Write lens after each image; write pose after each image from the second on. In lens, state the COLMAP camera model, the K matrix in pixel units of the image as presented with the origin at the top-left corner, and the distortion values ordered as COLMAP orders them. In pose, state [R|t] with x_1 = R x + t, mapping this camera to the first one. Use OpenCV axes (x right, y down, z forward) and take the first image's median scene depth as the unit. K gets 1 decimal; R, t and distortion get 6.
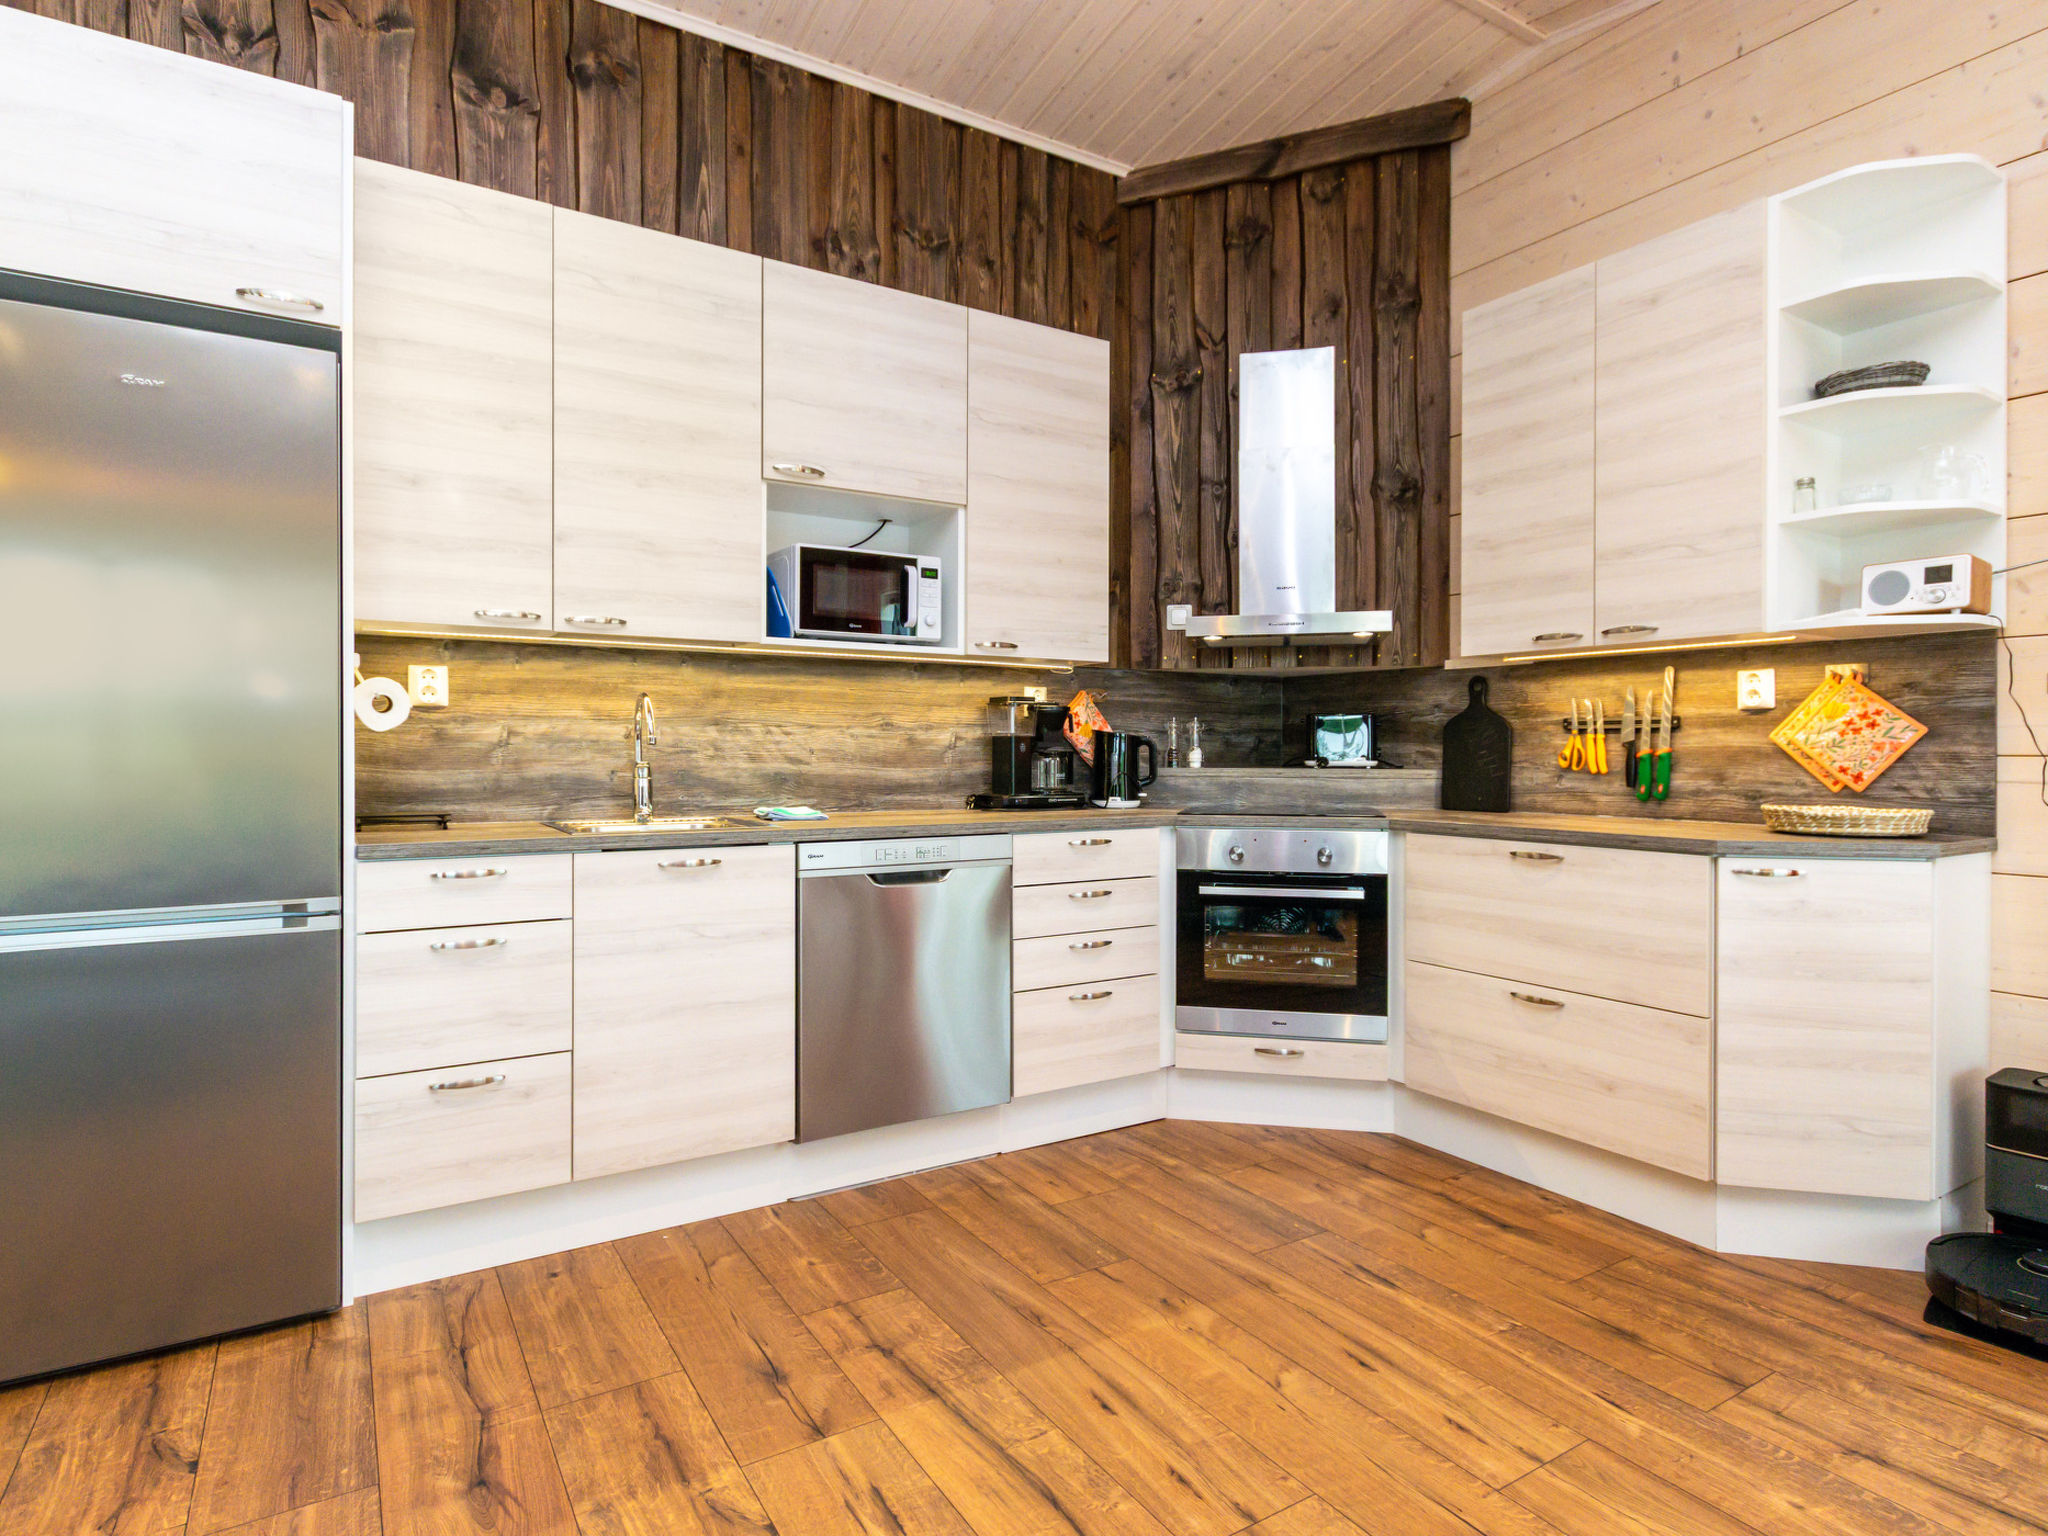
lens RADIAL K [[1108.5, 0, 1024.0], [0, 1108.5, 768.0], [0, 0, 1]] dist [0.004008, -0.001713]
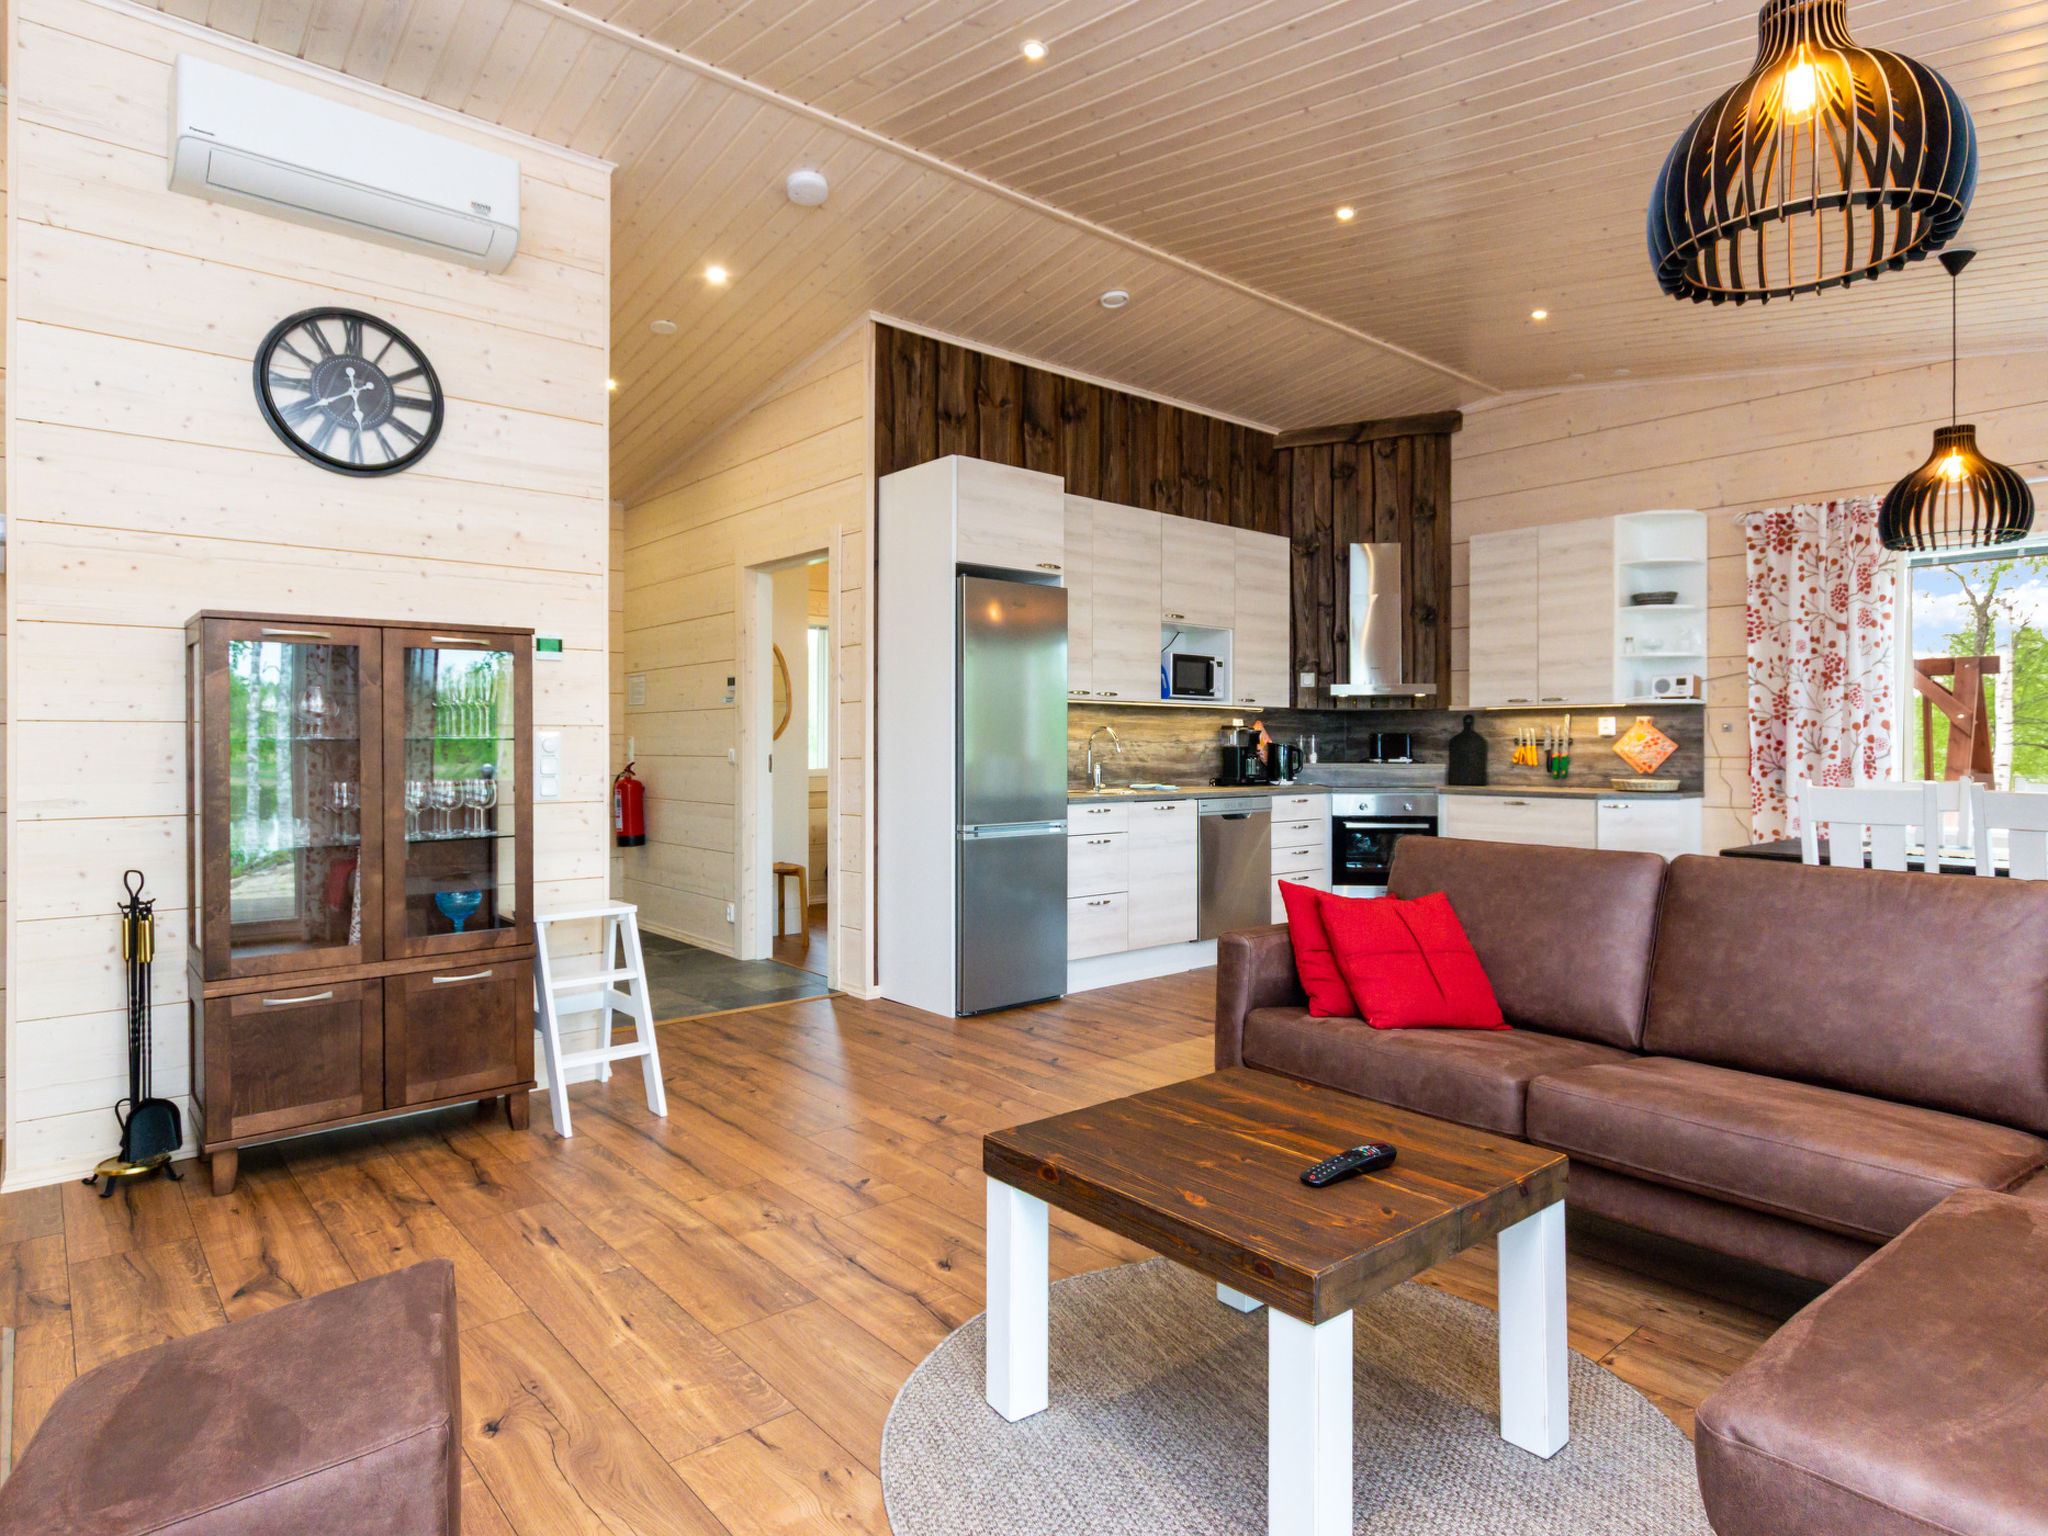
lens RADIAL K [[1152.8, 0, 1026.3], [0, 1152.8, 758.9], [0, 0, 1]] dist [0.013913, 0.000968]
pose [[0.987603, -0.002083, 0.156956, -0.713316], [0.002604, 0.999992, -0.003112, -0.002963], [-0.156948, 0.003482, 0.987601, -0.921342]]
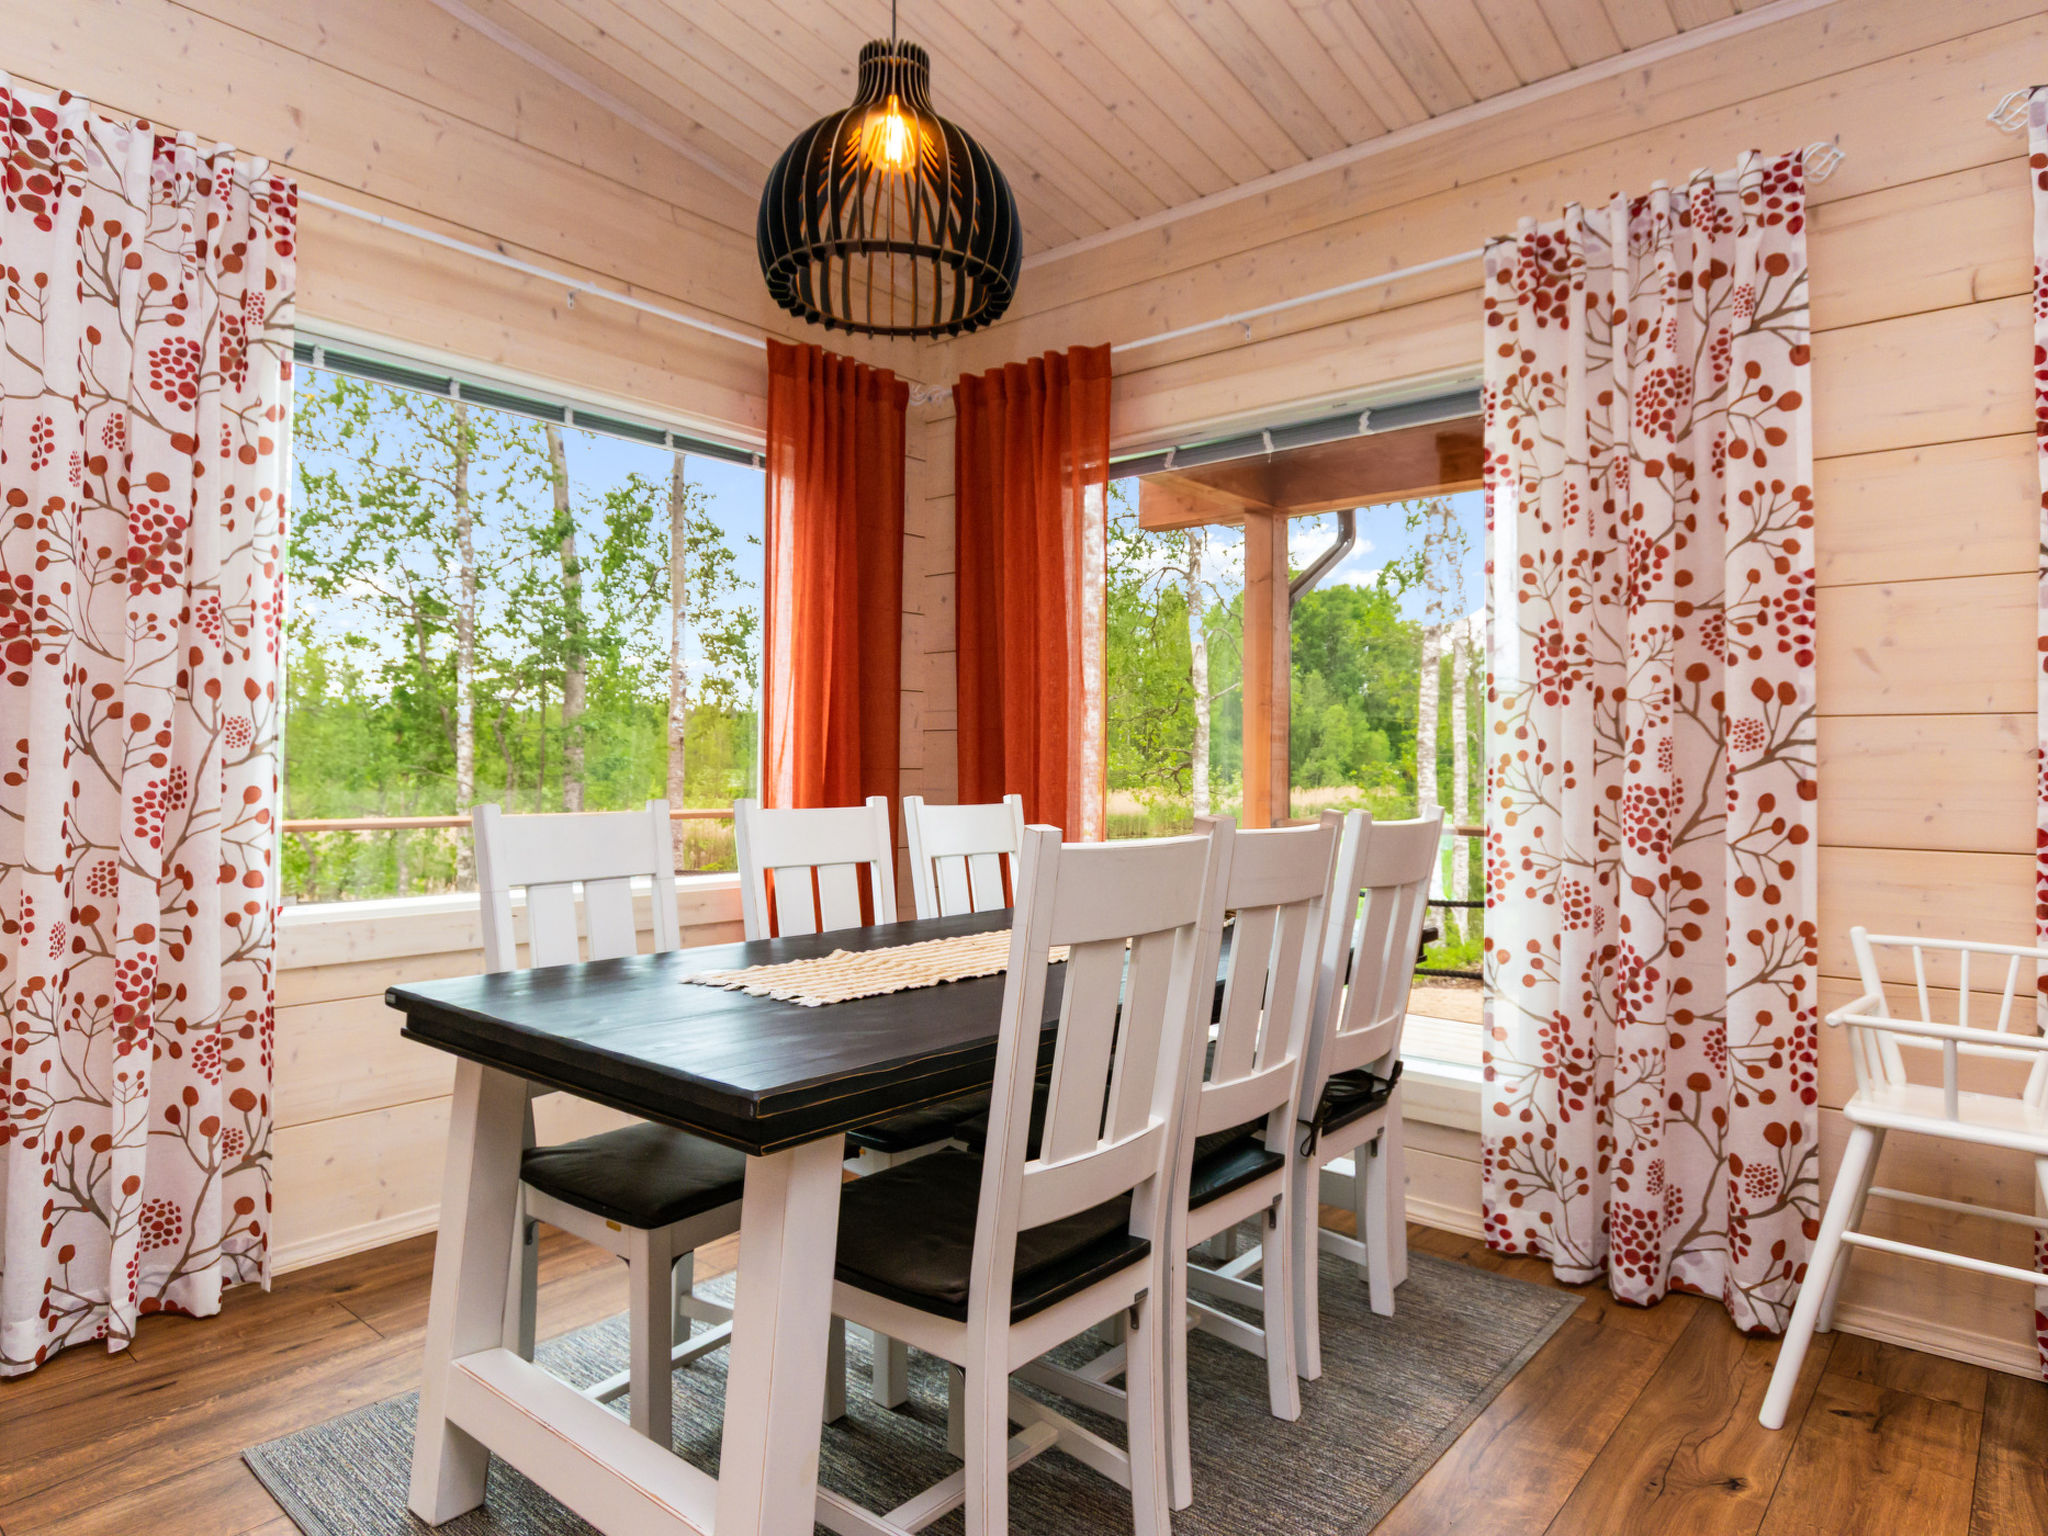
lens RADIAL K [[1223.1, 0, 1031.1], [0, 1223.1, 760.1], [0, 0, 1]] dist [-0.001595, -0.006006]
pose [[-0.308340, 0.002919, 0.951272, -0.125380], [0.005254, 0.999985, -0.001365, -0.005181], [-0.951262, 0.004577, -0.308351, 0.302604]]
